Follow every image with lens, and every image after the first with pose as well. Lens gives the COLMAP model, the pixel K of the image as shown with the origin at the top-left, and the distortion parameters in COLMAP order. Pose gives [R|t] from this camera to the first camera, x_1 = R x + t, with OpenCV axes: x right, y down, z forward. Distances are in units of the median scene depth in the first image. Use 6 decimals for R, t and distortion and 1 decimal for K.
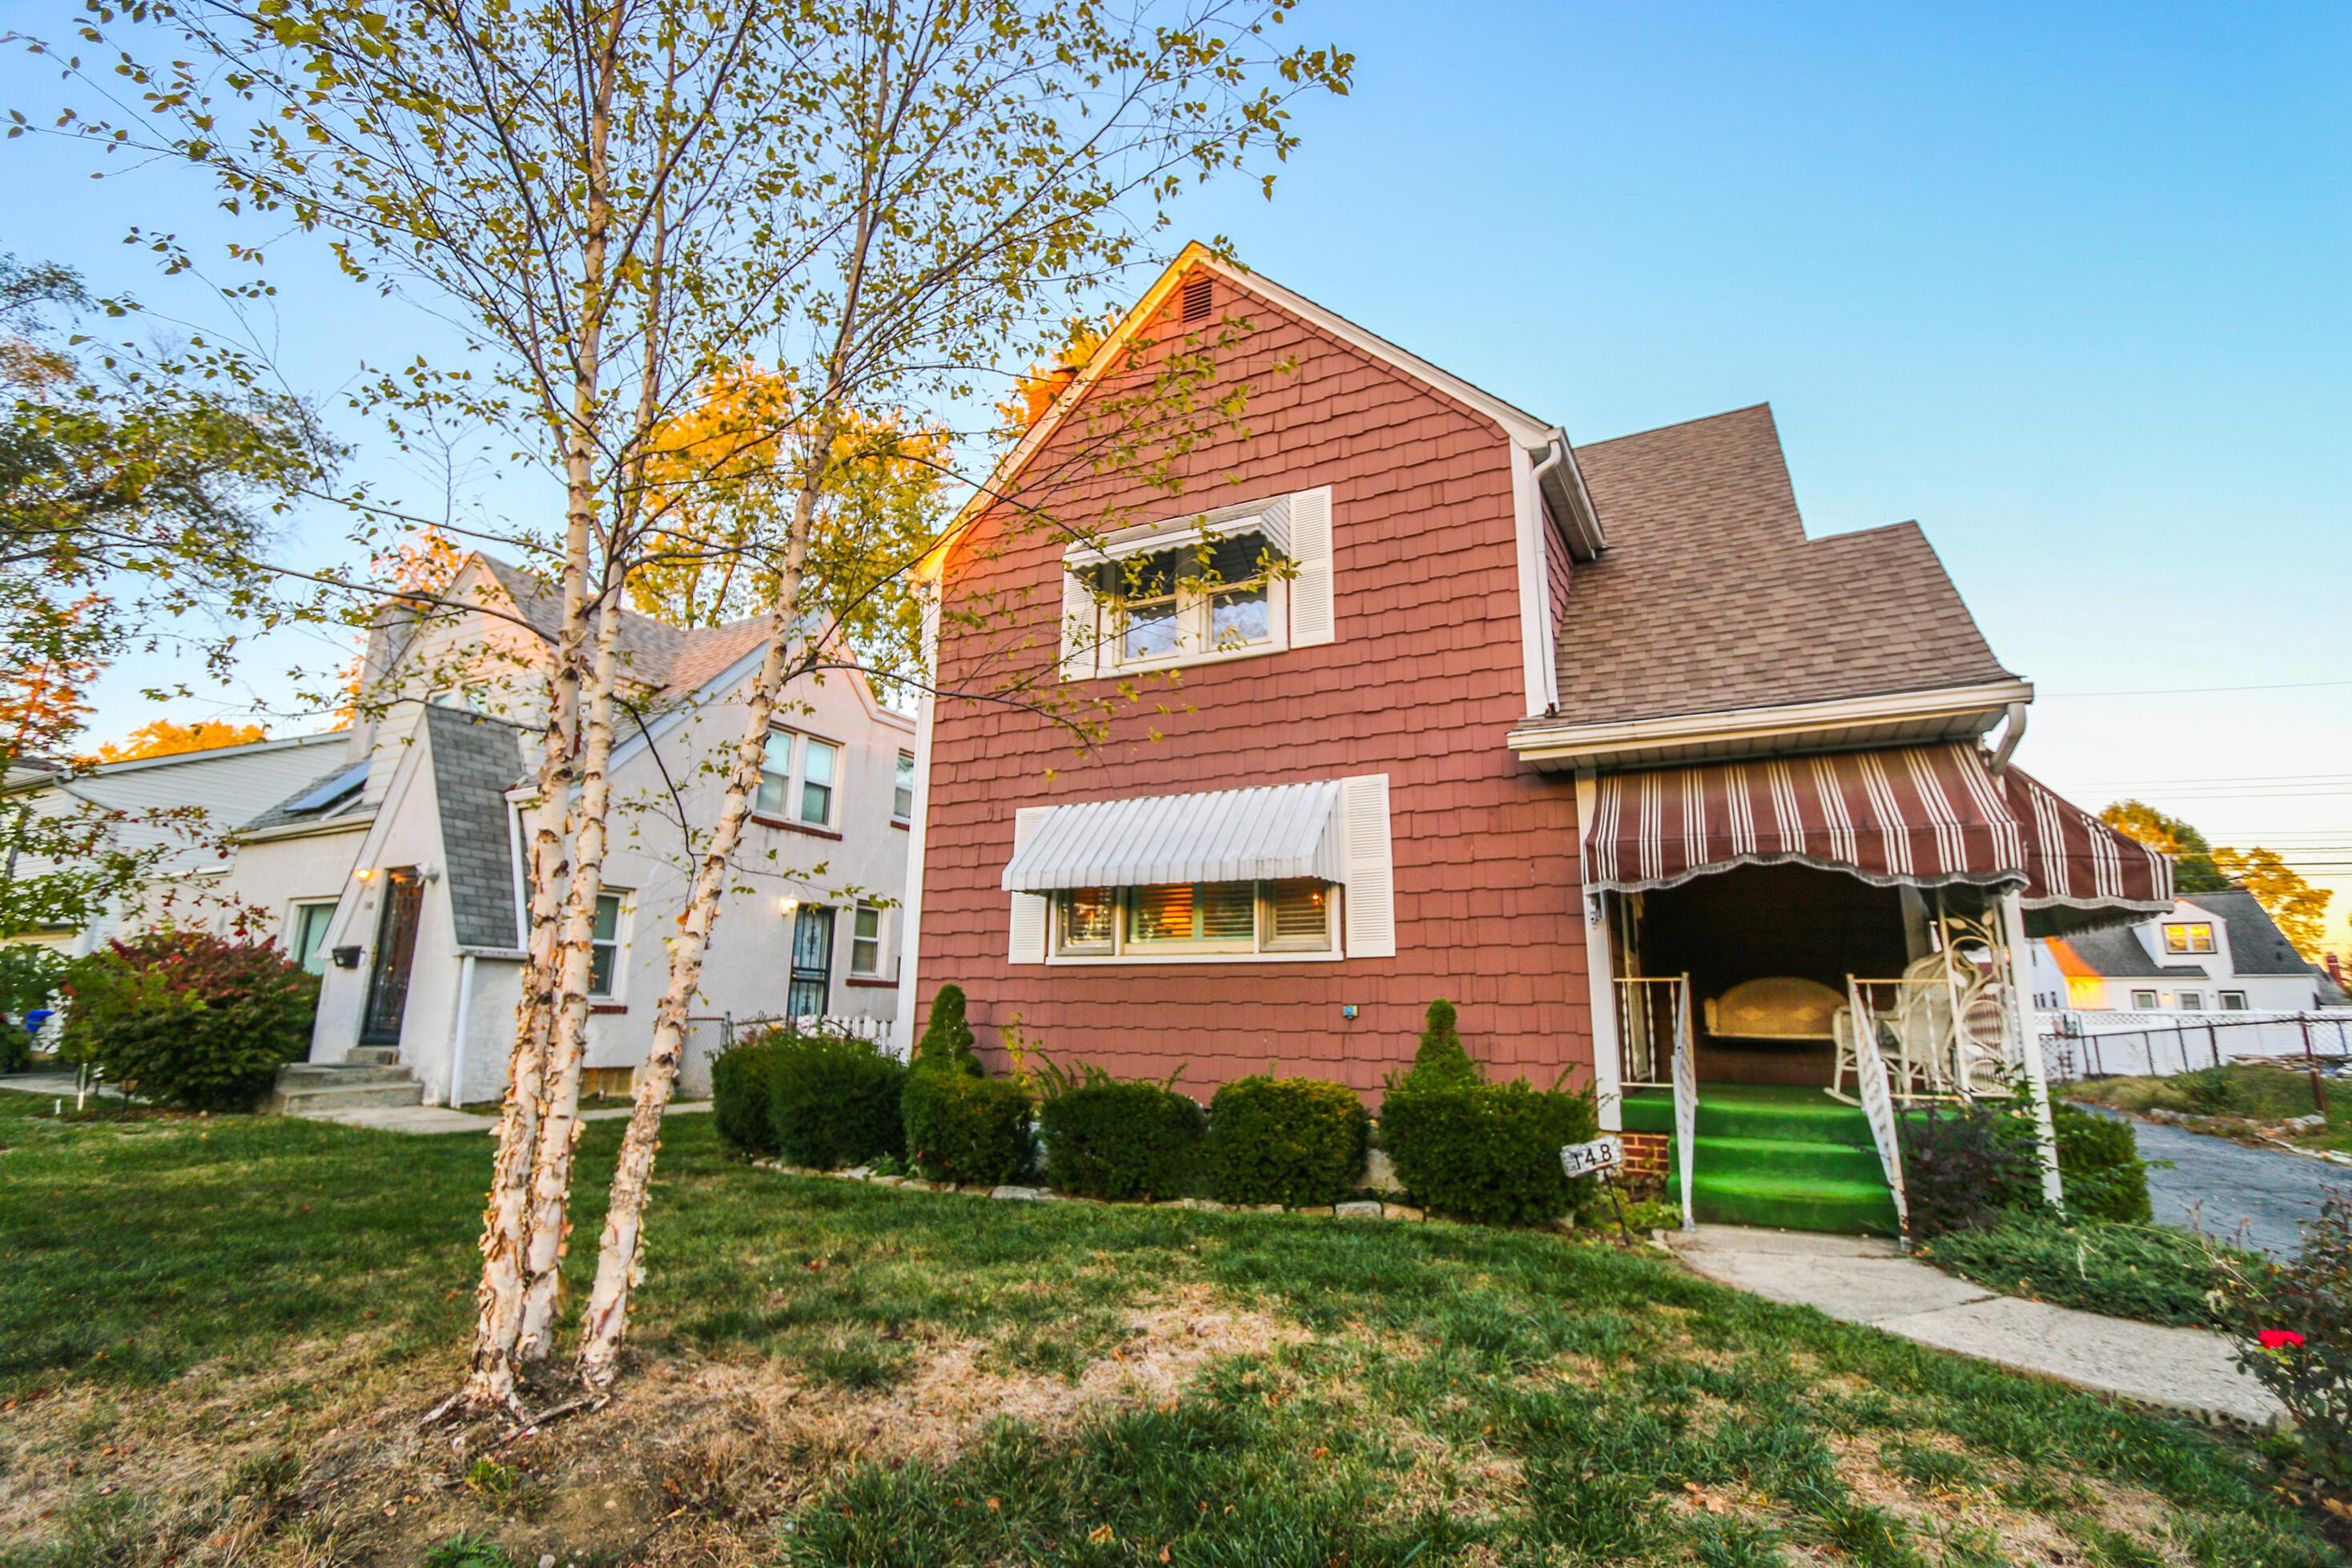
lens RADIAL K [[1086.8, 0, 1182.7], [0, 1086.8, 773.4], [0, 0, 1]] dist [-0.016216, 0.001393]
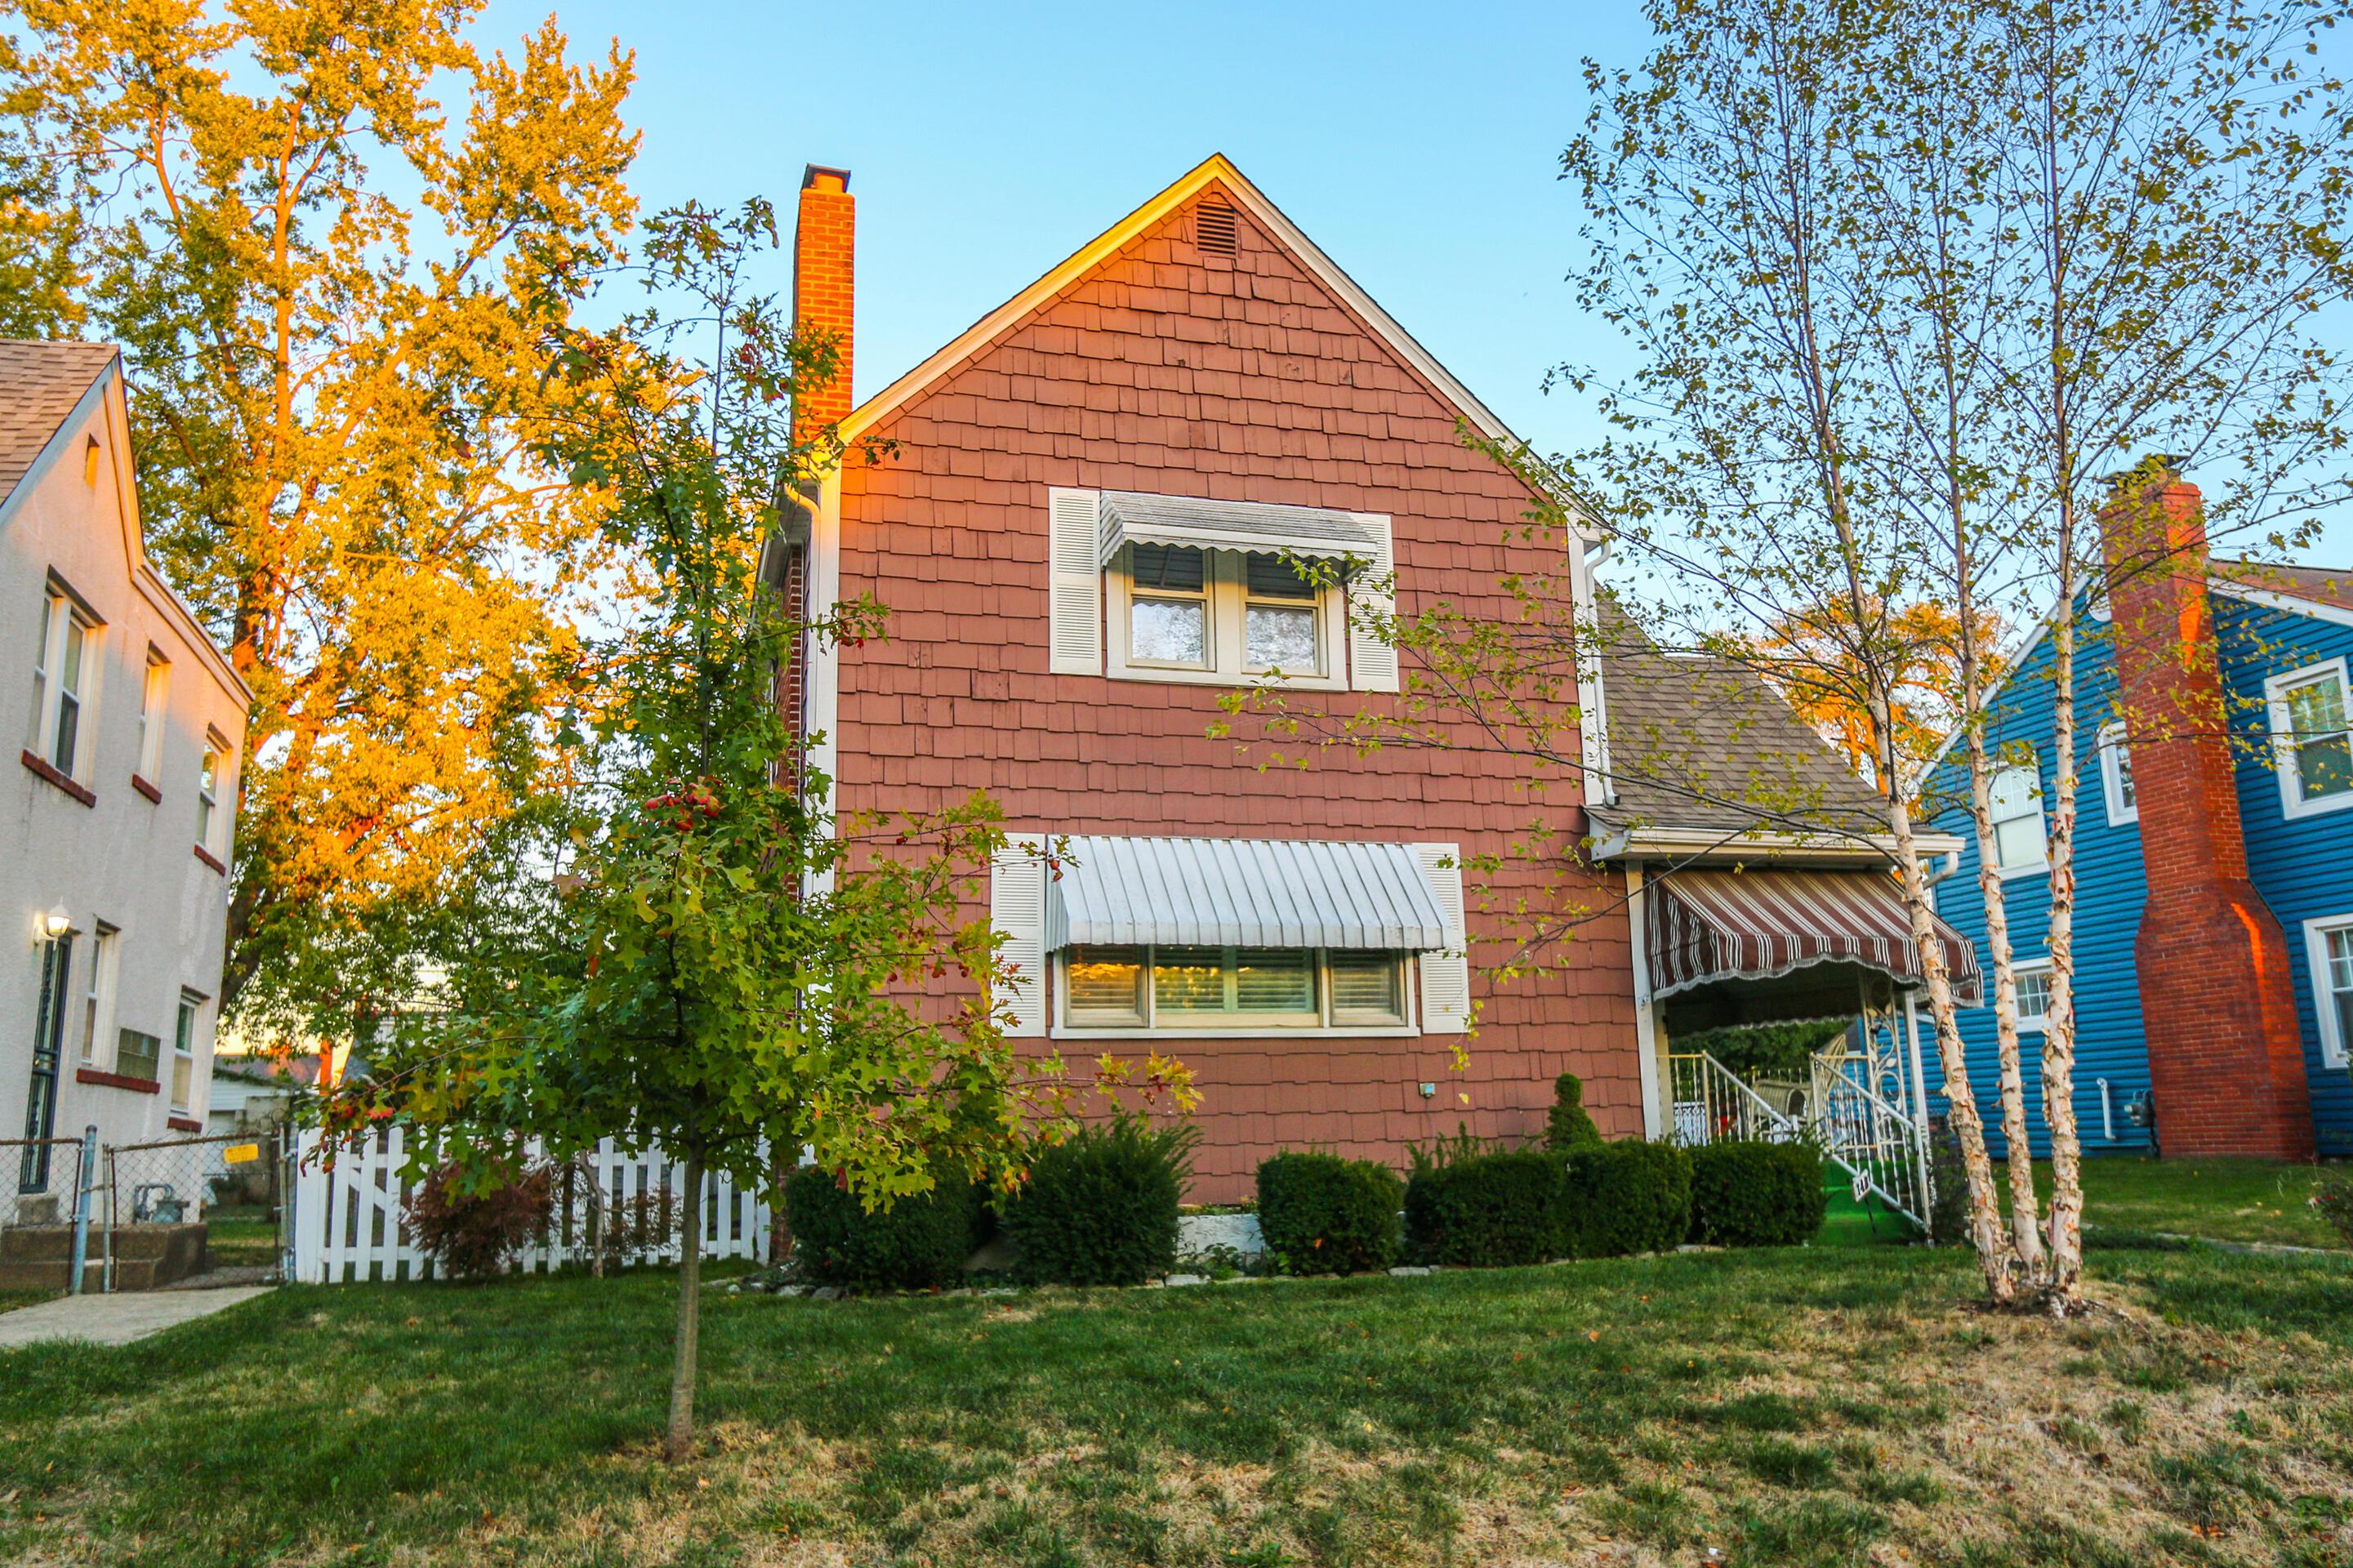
lens RADIAL K [[1799.4, 0, 1176.5], [0, 1799.4, 784.0], [0, 0, 1]] dist [0.002893, 0.000425]
pose [[0.723976, 0.107853, 0.681342, -1.062796], [-0.121479, 0.992200, -0.027979, 0.022600], [-0.679044, -0.062512, 0.731431, 0.006438]]
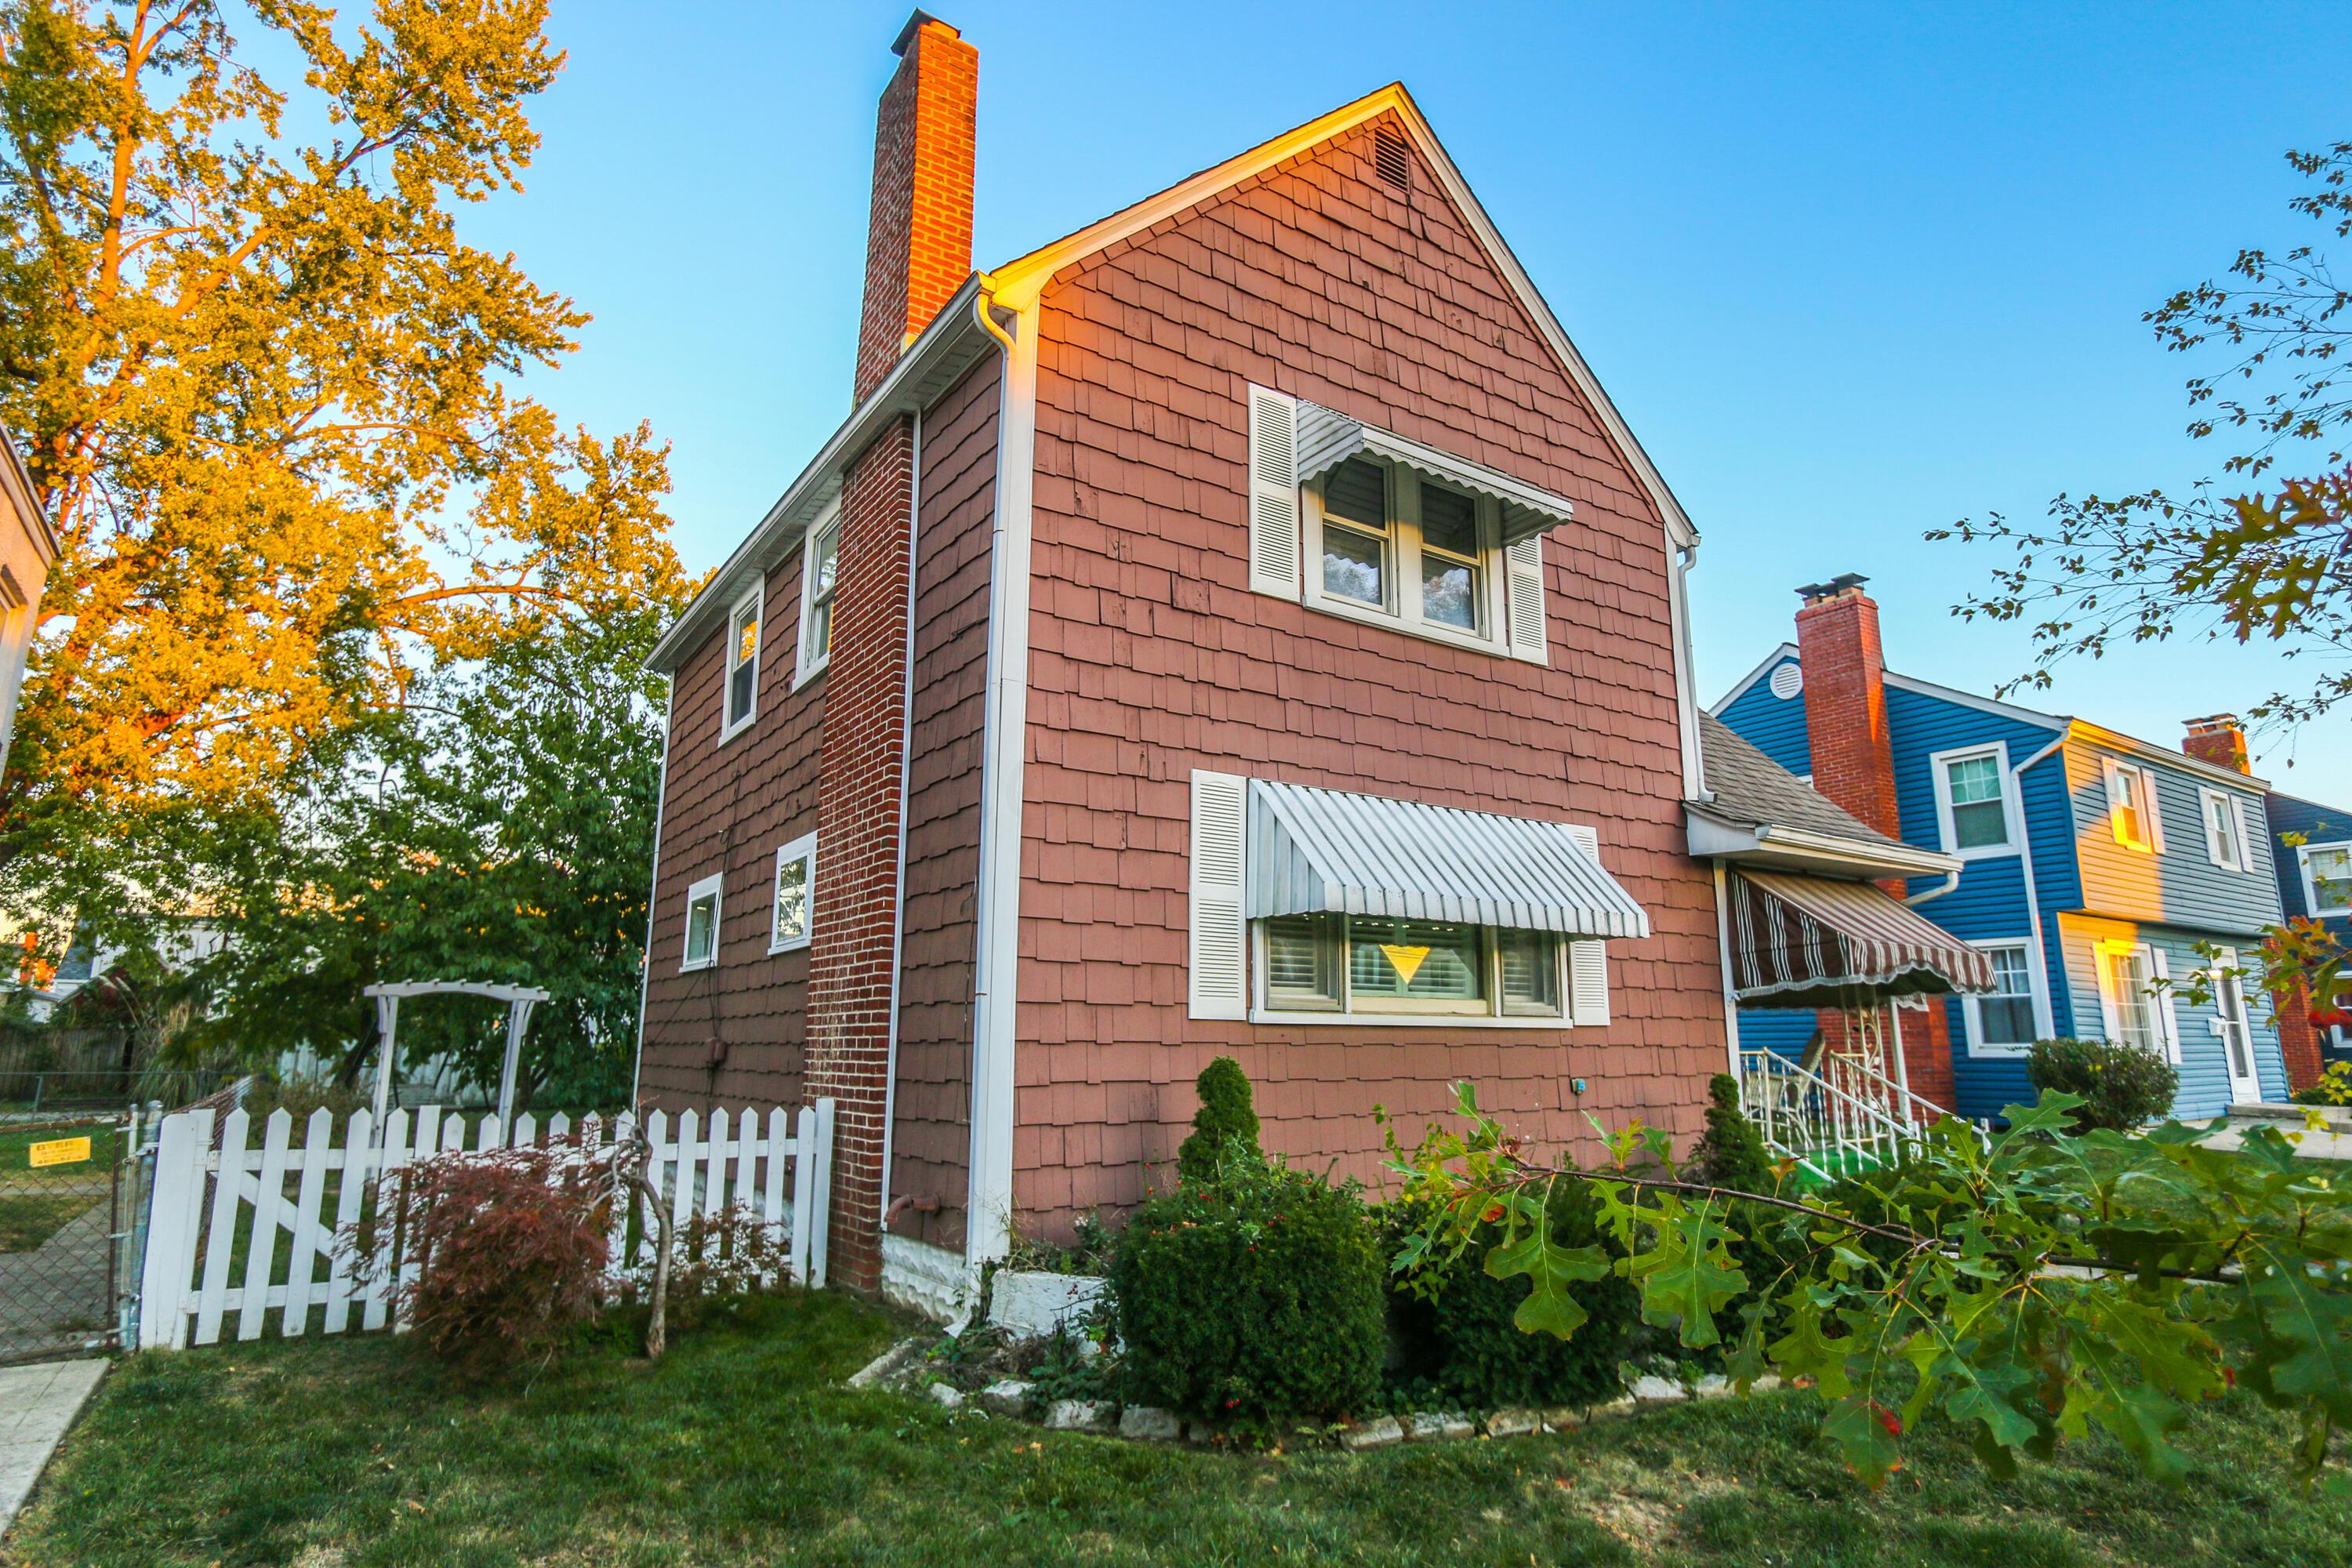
lens RADIAL K [[1267.4, 0, 1173.8], [0, 1267.4, 777.1], [0, 0, 1]] dist [-0.004623, 0.003057]
pose [[0.484133, 0.172829, 0.857756, -0.908177], [-0.194217, 0.977071, -0.087250, 0.120543], [-0.853167, -0.124350, 0.506599, 0.748107]]
